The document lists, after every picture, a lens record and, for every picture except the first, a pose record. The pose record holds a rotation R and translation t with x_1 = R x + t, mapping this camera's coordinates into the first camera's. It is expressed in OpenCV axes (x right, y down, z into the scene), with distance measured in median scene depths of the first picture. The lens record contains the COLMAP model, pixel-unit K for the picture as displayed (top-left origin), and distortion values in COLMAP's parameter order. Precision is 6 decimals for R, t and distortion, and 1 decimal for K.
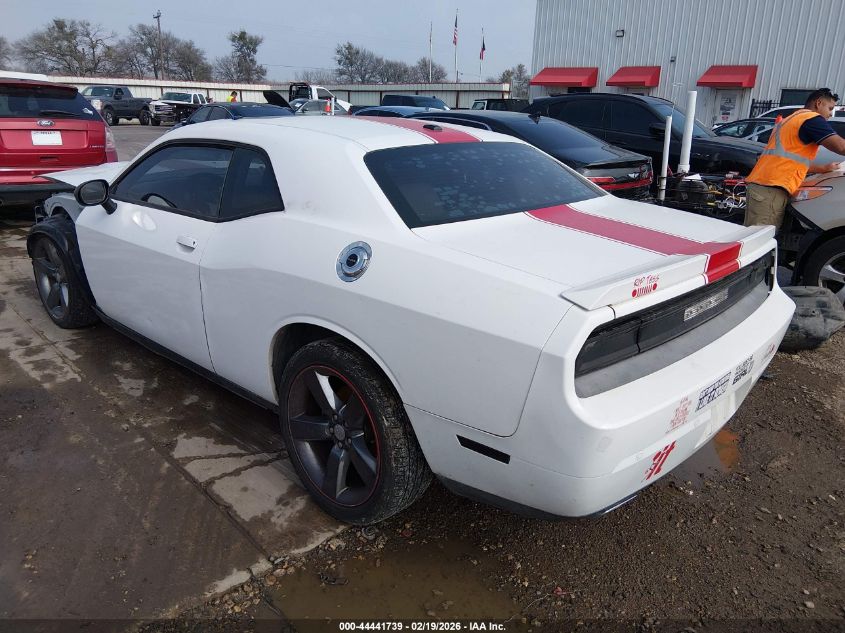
lens RADIAL K [[660.9, 0, 419.3], [0, 660.9, 318.6], [0, 0, 1]] dist [-0.026727, -0.004269]
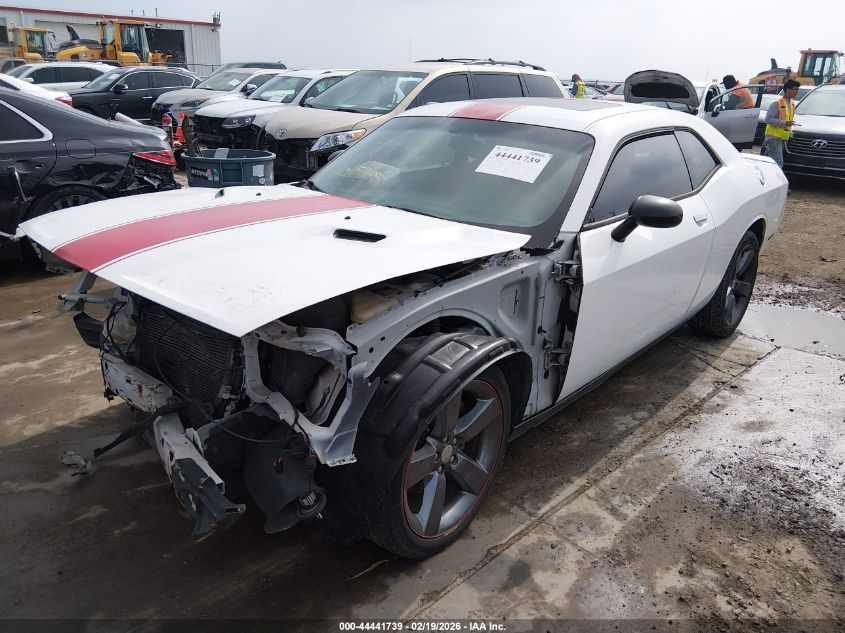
lens RADIAL K [[660.9, 0, 419.3], [0, 660.9, 318.6], [0, 0, 1]] dist [-0.026727, -0.004269]
pose [[-0.018704, -0.372118, 0.927997, -1.101756], [0.294858, 0.884827, 0.360750, -0.383662], [-0.955358, 0.280375, 0.093172, 1.058075]]
